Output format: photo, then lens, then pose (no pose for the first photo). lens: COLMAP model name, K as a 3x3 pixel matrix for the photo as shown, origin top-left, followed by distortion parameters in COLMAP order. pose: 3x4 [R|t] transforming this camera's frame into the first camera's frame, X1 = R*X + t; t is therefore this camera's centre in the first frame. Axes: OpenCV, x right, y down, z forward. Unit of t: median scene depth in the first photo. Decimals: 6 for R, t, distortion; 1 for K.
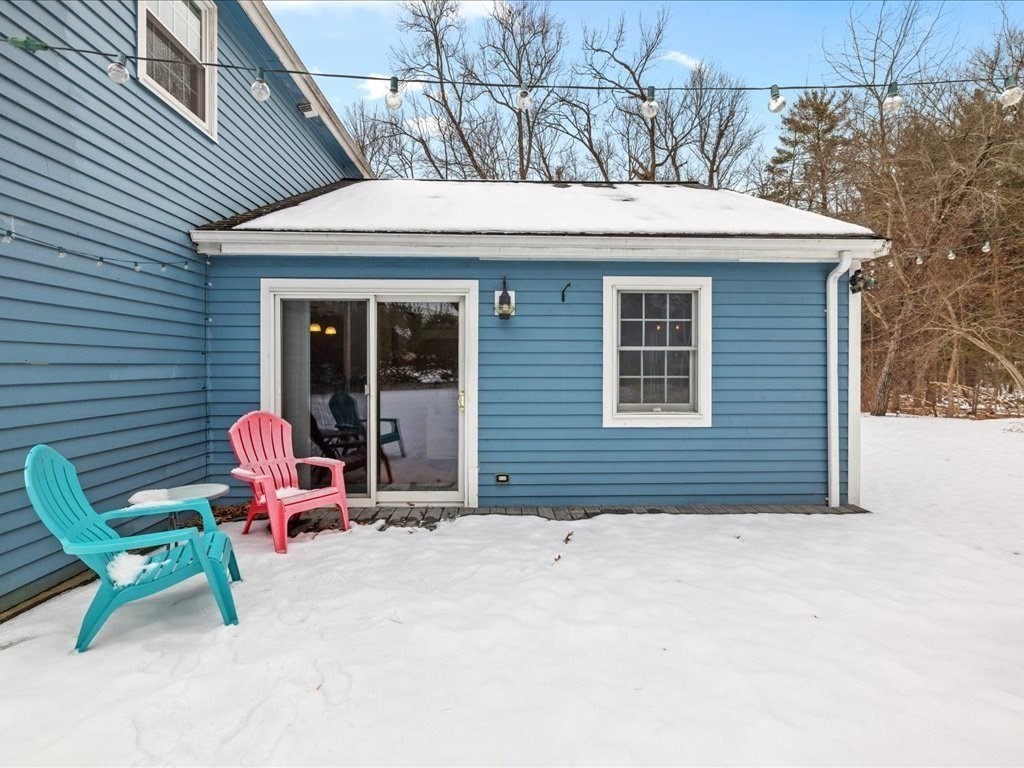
lens RADIAL K [[490.2, 0, 513.9], [0, 490.2, 370.9], [0, 0, 1]] dist [-0.002181, 0.000262]
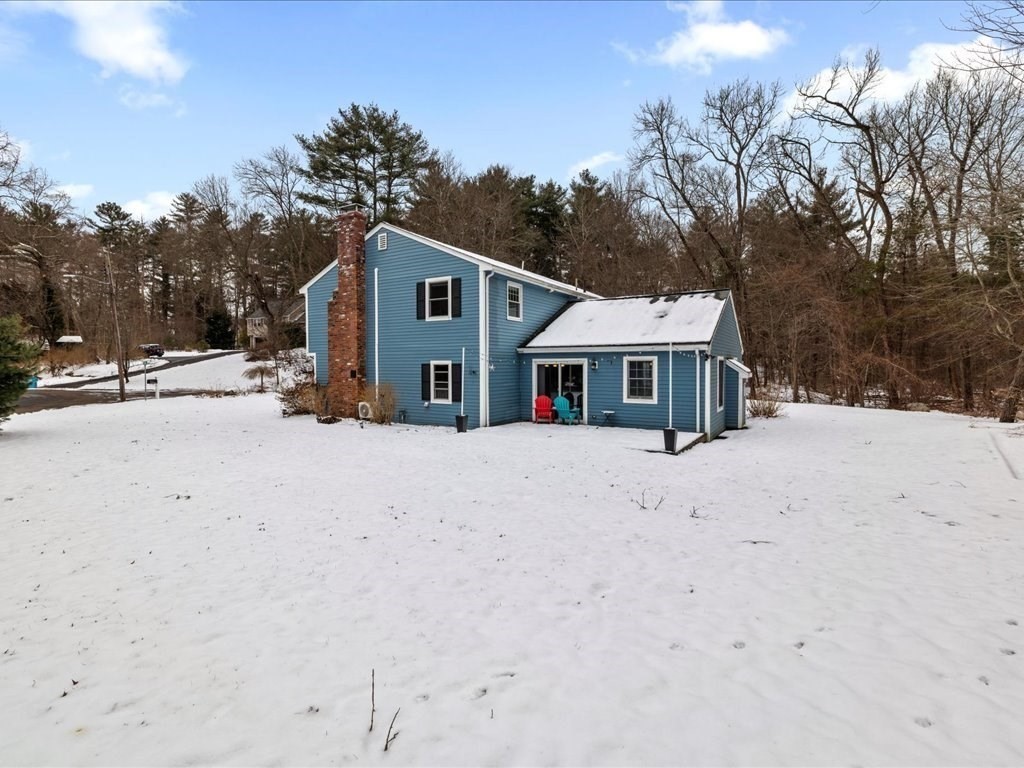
lens RADIAL K [[490.2, 0, 513.9], [0, 490.2, 370.9], [0, 0, 1]] dist [-0.002181, 0.000262]
pose [[0.841351, 0.001094, -0.540488, 1.318376], [-0.001688, 0.999998, -0.000603, -0.093256], [0.540486, 0.001420, 0.841352, -2.111022]]
